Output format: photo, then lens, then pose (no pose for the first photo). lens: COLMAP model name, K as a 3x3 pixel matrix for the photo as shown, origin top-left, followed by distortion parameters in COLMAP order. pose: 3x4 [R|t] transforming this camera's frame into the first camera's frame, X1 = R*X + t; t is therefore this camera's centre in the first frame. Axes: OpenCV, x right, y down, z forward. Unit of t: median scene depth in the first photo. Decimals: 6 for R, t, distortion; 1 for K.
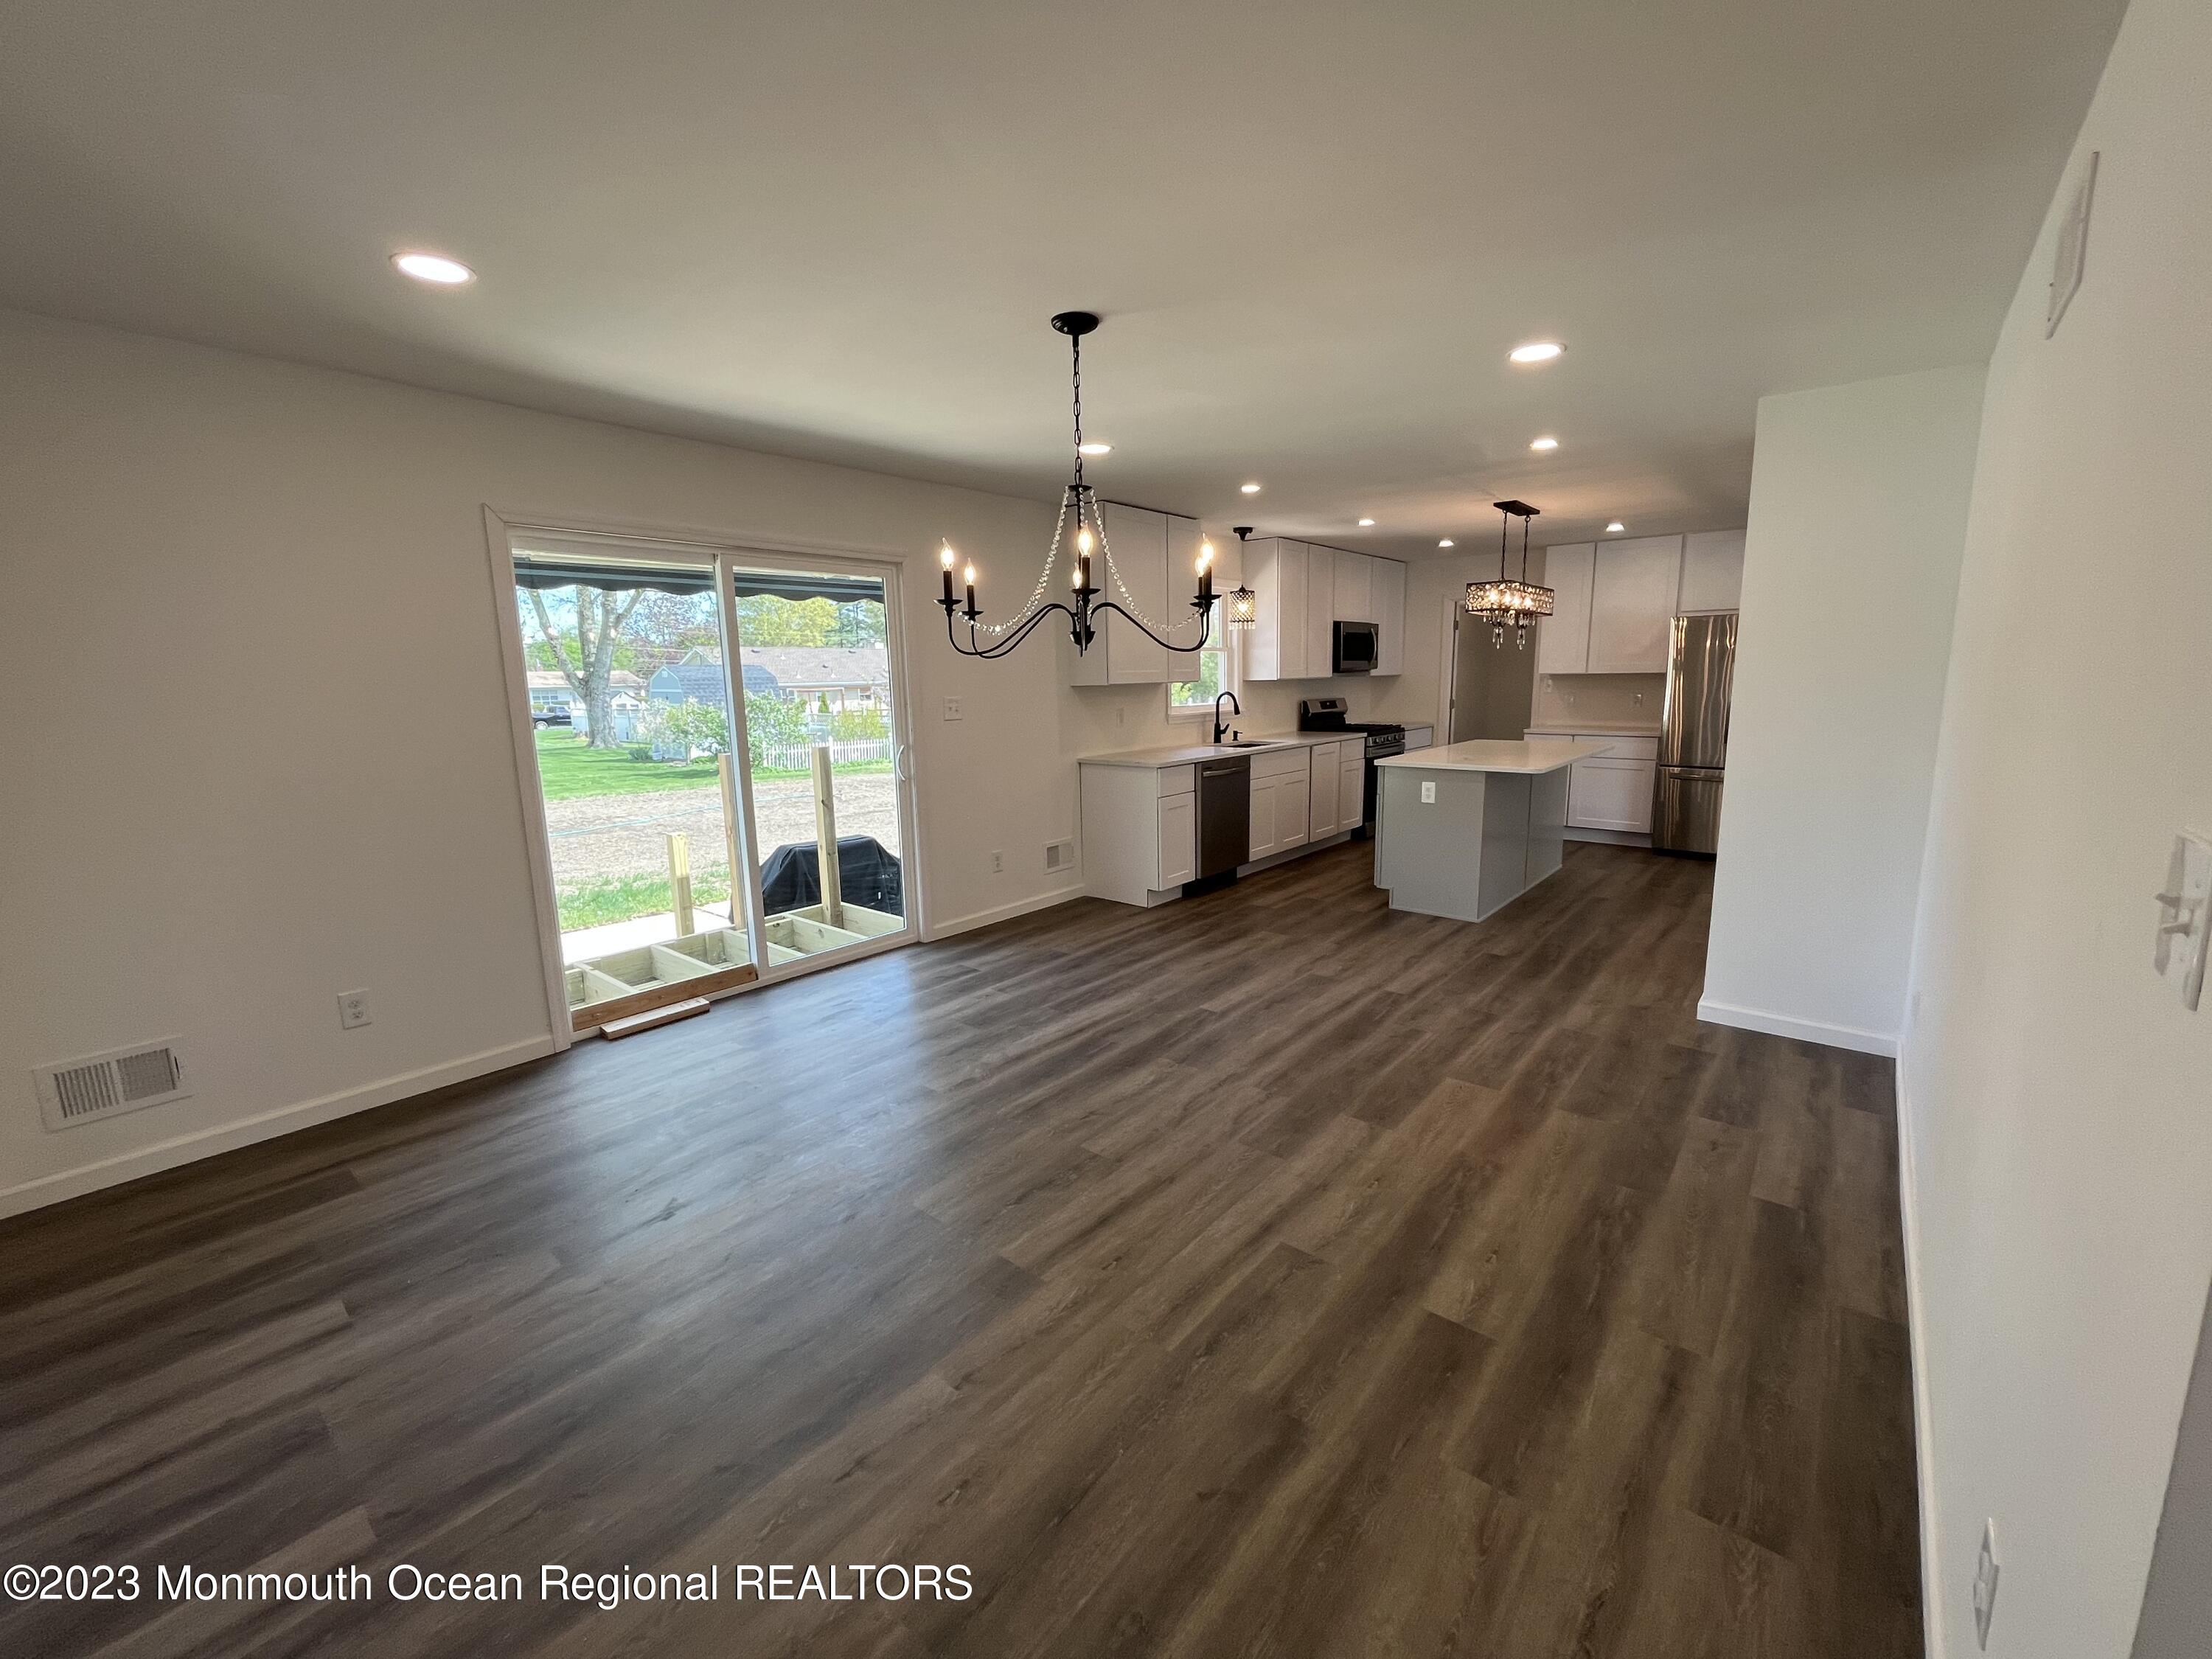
lens RADIAL K [[896.8, 0, 1102.3], [0, 896.8, 833.2], [0, 0, 1]] dist [0.003173, 0.000416]
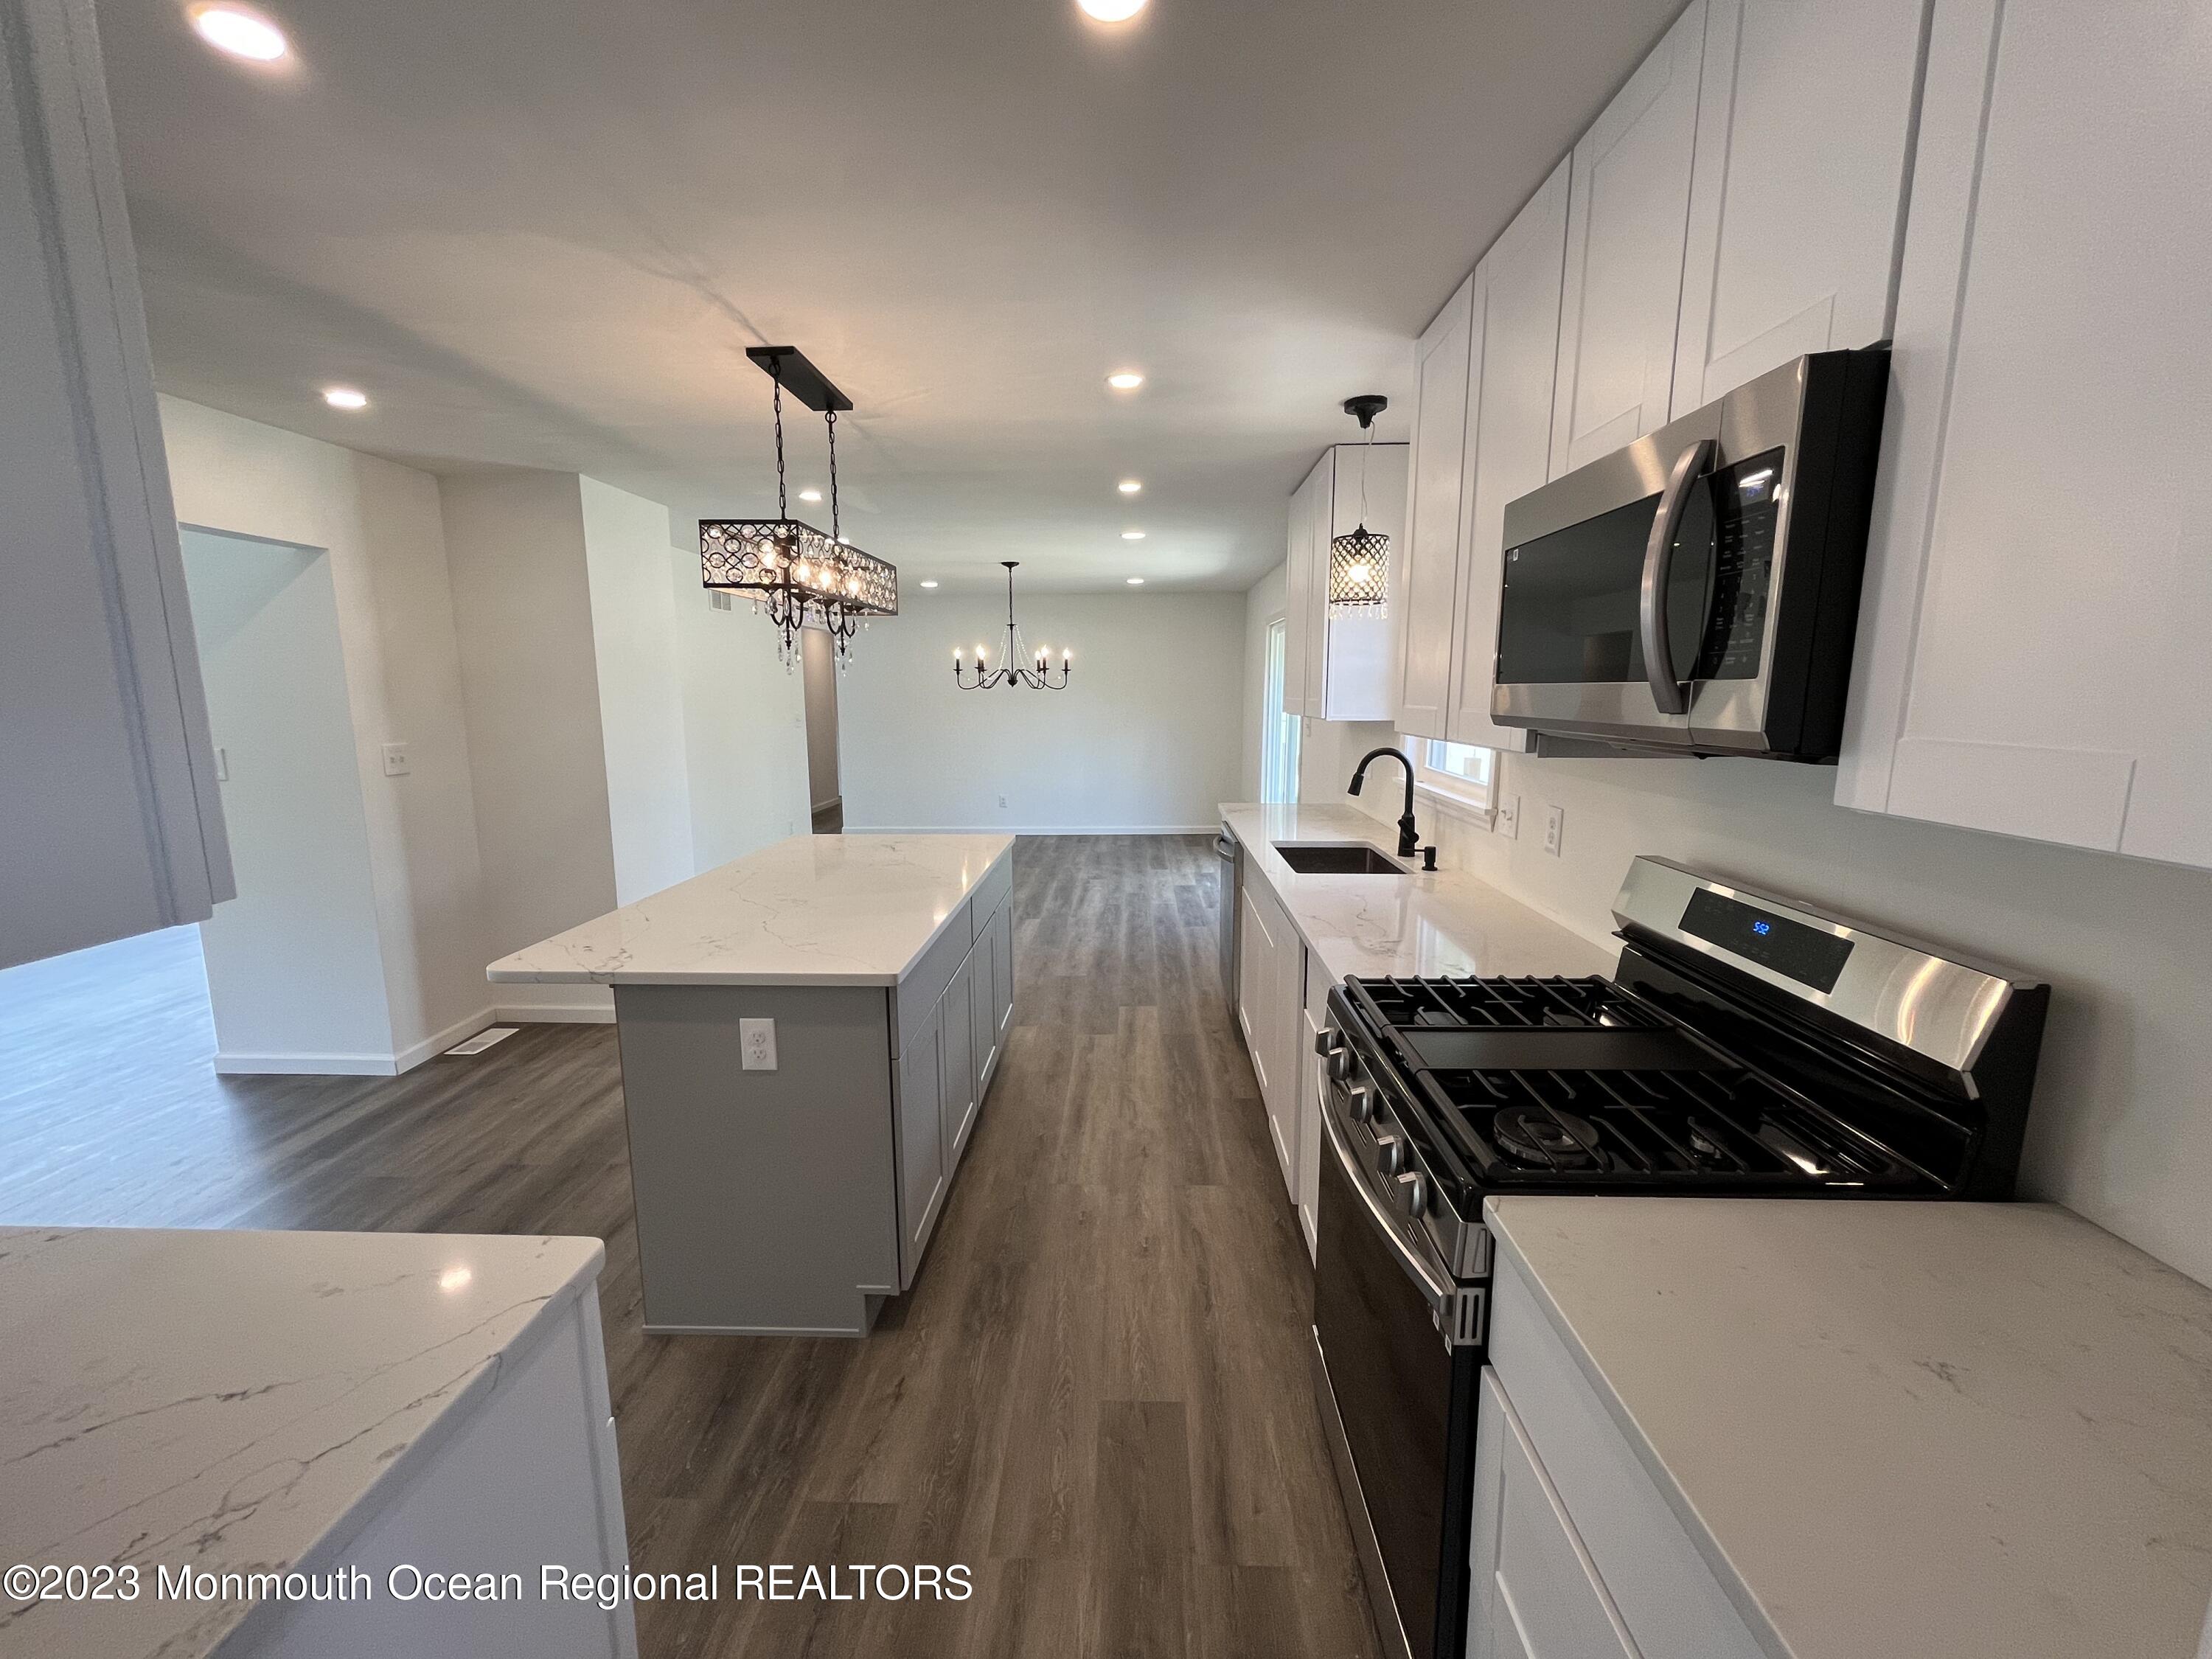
lens RADIAL K [[896.8, 0, 1104.7], [0, 896.8, 841.7], [0, 0, 1]] dist [0.003173, 0.000416]
pose [[-0.787244, 0.126411, -0.603545, 0.538602], [-0.087743, 0.945839, 0.312553, -0.241131], [0.610367, 0.299012, -0.733515, 1.251290]]
